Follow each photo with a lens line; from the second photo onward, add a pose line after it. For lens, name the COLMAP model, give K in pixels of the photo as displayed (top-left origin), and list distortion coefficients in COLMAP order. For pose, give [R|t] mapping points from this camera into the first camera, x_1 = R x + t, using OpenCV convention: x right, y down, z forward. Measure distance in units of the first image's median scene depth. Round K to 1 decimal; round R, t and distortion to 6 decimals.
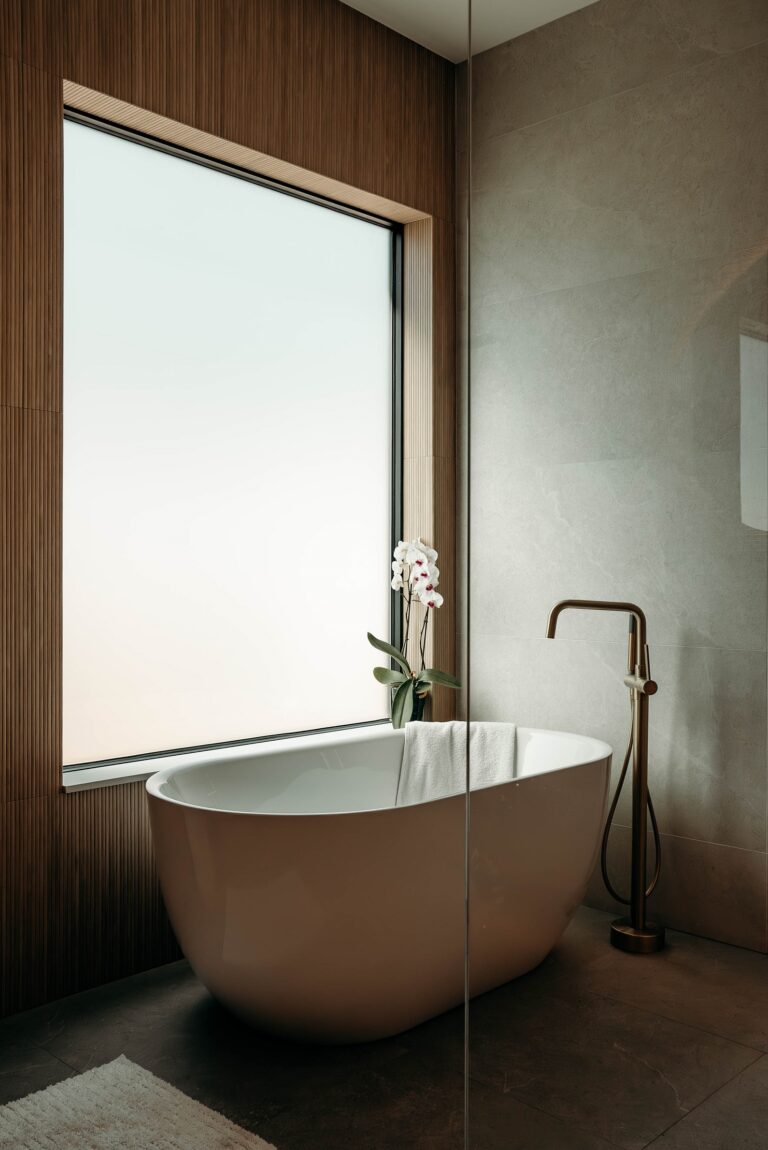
lens RADIAL K [[1040.7, 0, 384.0], [0, 1040.7, 575.0], [0, 0, 1]] dist [-0.001116, 0.023284]
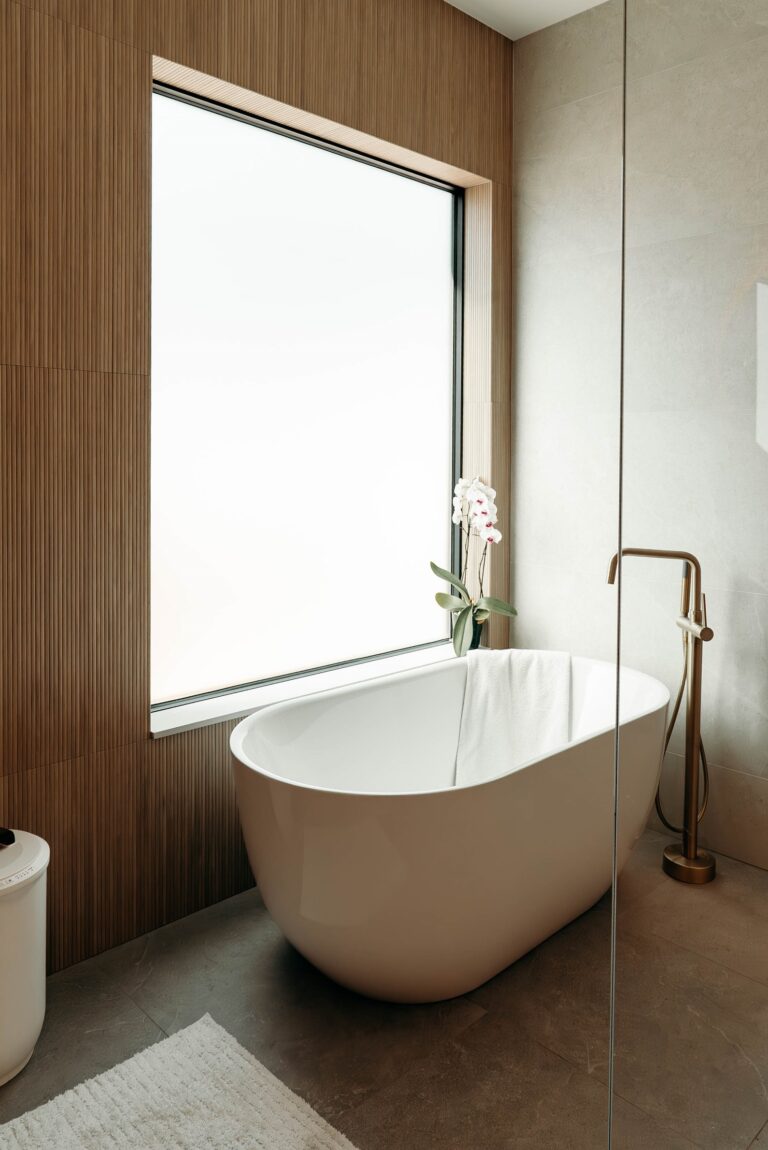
lens RADIAL K [[834.0, 0, 402.5], [0, 834.0, 475.5], [0, 0, 1]] dist [-0.002988, -0.008538]
pose [[0.999800, 0.005519, -0.019236, -0.035103], [-0.005165, 0.999817, 0.018408, -0.063884], [0.019334, -0.018305, 0.999646, 0.147951]]
